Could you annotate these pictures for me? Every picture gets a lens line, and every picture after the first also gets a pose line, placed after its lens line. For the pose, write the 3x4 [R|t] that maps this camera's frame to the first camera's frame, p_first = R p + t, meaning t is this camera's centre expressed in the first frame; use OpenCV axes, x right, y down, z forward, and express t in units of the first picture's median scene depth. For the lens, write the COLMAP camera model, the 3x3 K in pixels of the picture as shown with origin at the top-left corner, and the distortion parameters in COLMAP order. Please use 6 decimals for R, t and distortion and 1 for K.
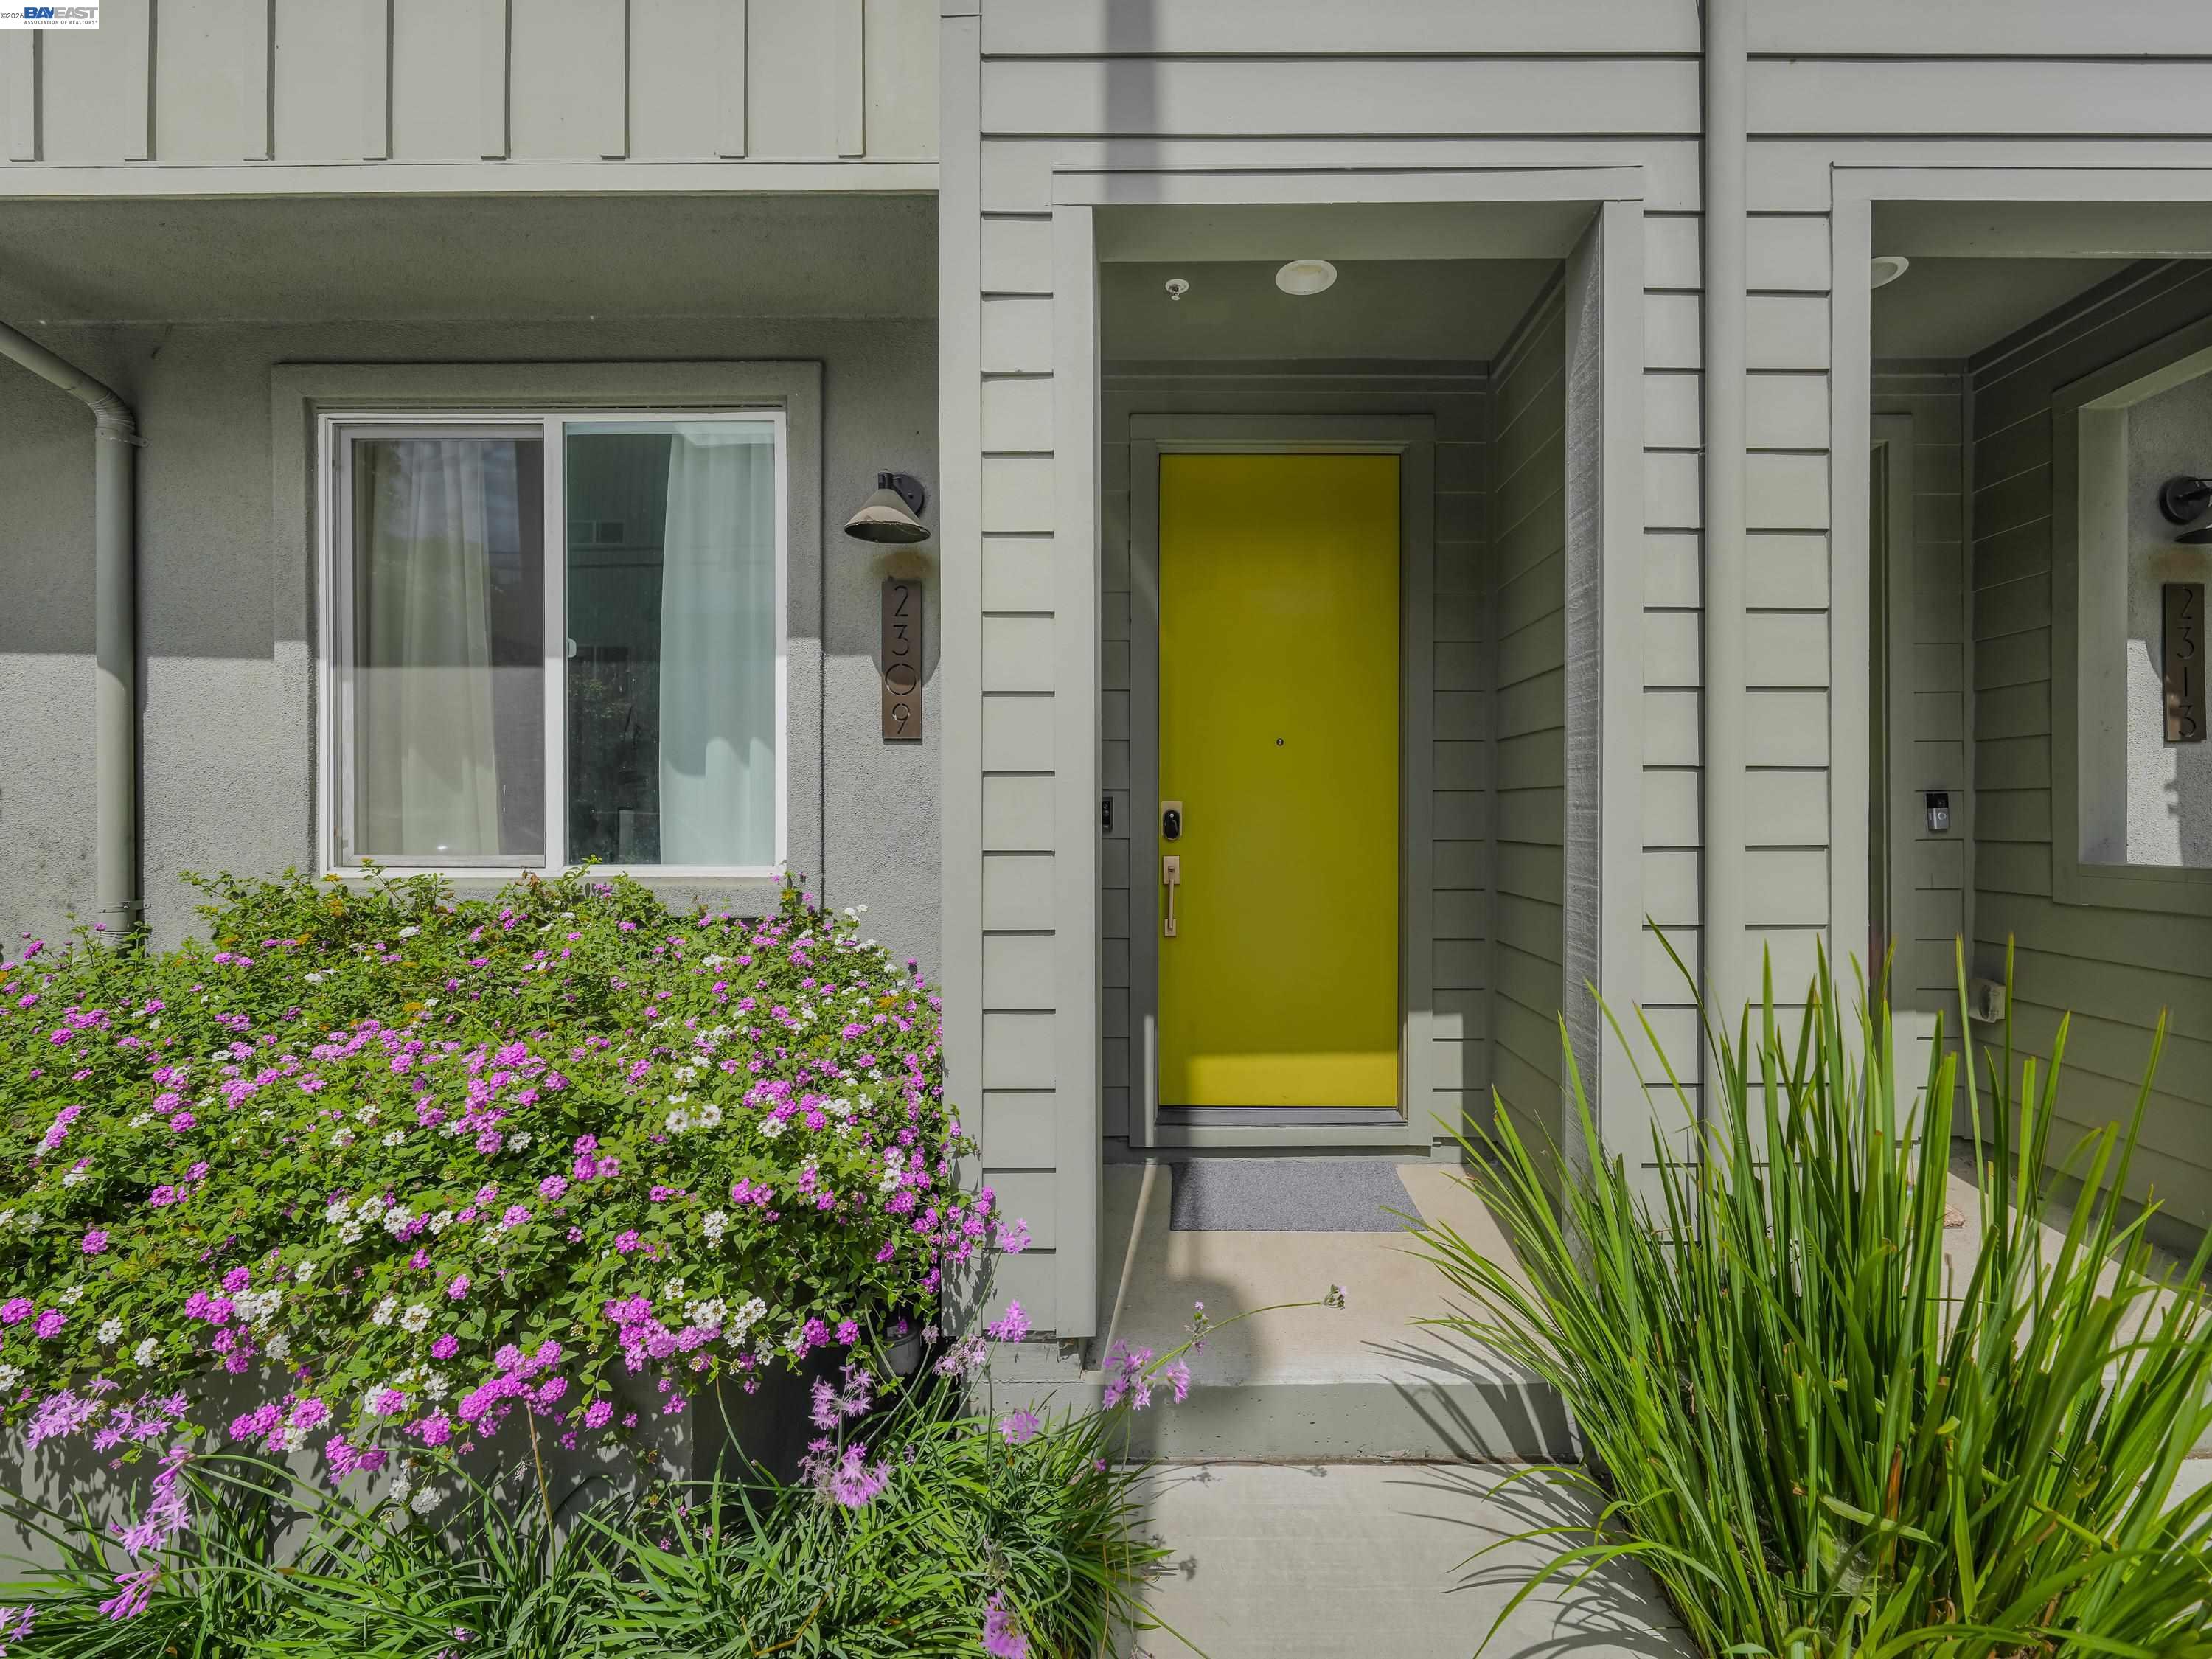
lens RADIAL K [[853.9, 0, 1107.5], [0, 853.9, 831.1], [0, 0, 1]] dist [0.001859, -0.000494]
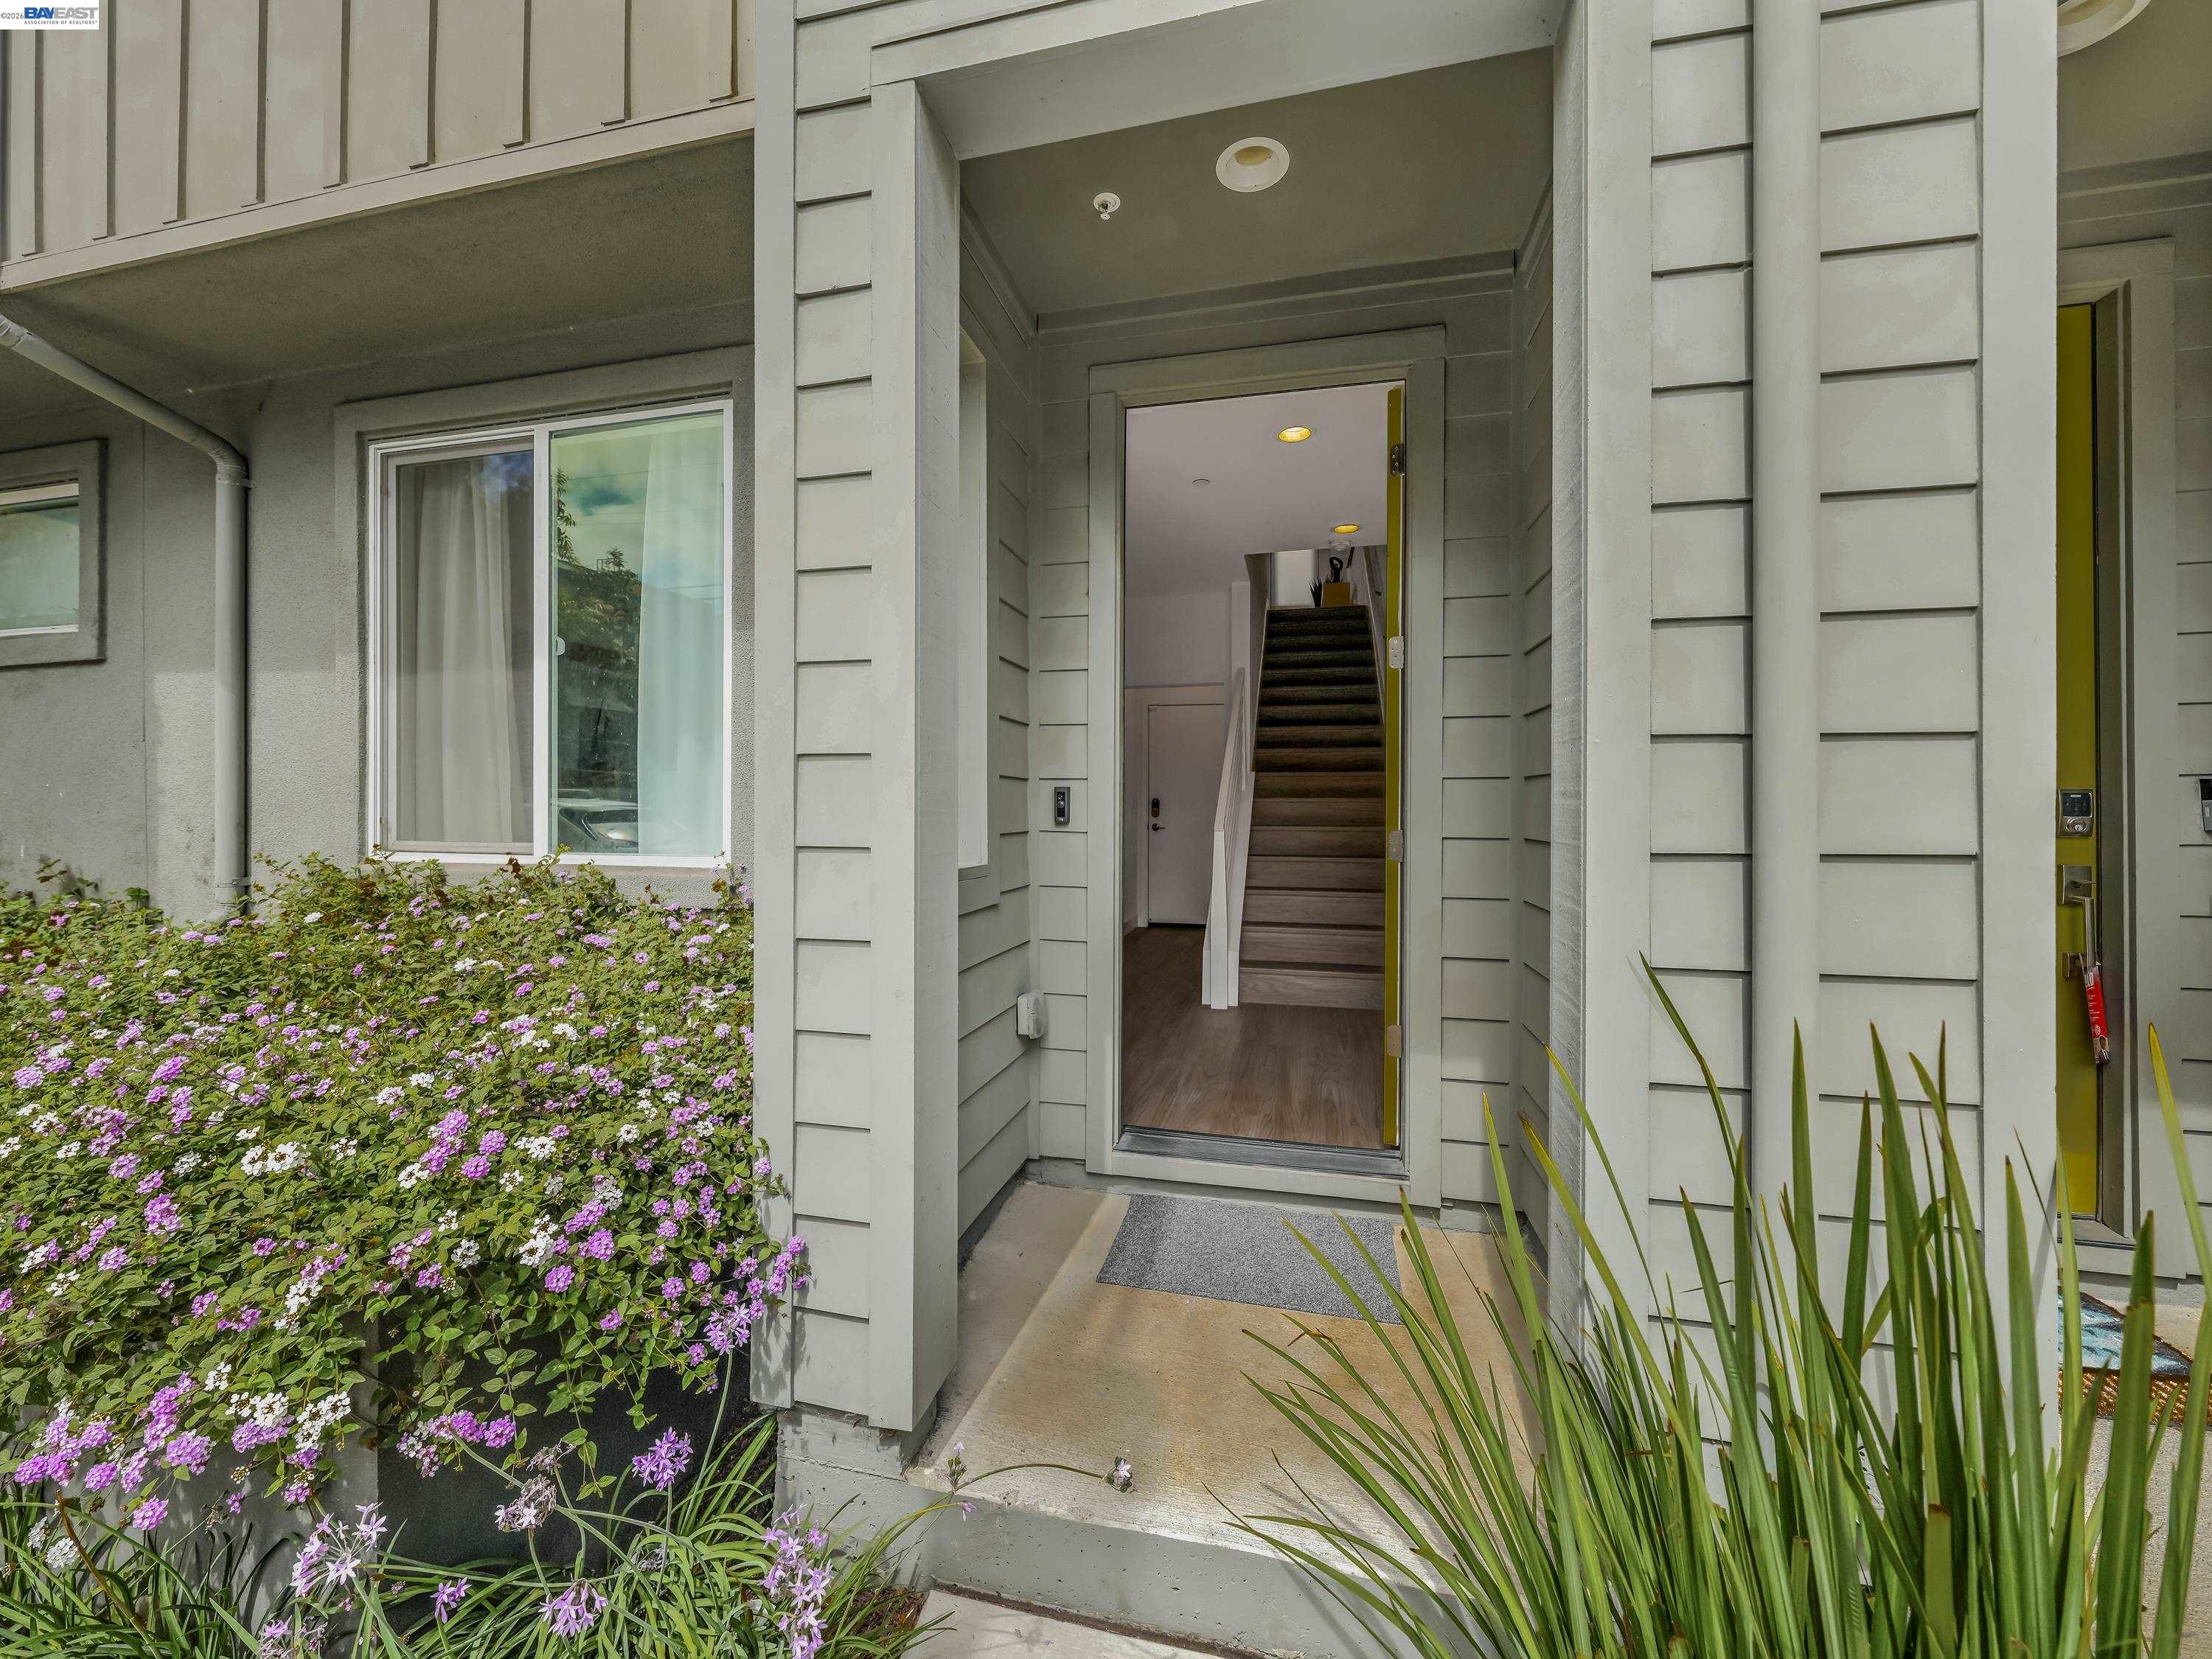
lens RADIAL K [[772.9, 0, 1107.0], [0, 772.9, 817.3], [0, 0, 1]] dist [0.001164, -0.000103]
pose [[0.978404, 0.005483, -0.206630, 0.235015], [-0.006964, 0.999955, -0.006441, -0.002278], [0.206585, 0.007741, 0.978398, 0.216572]]
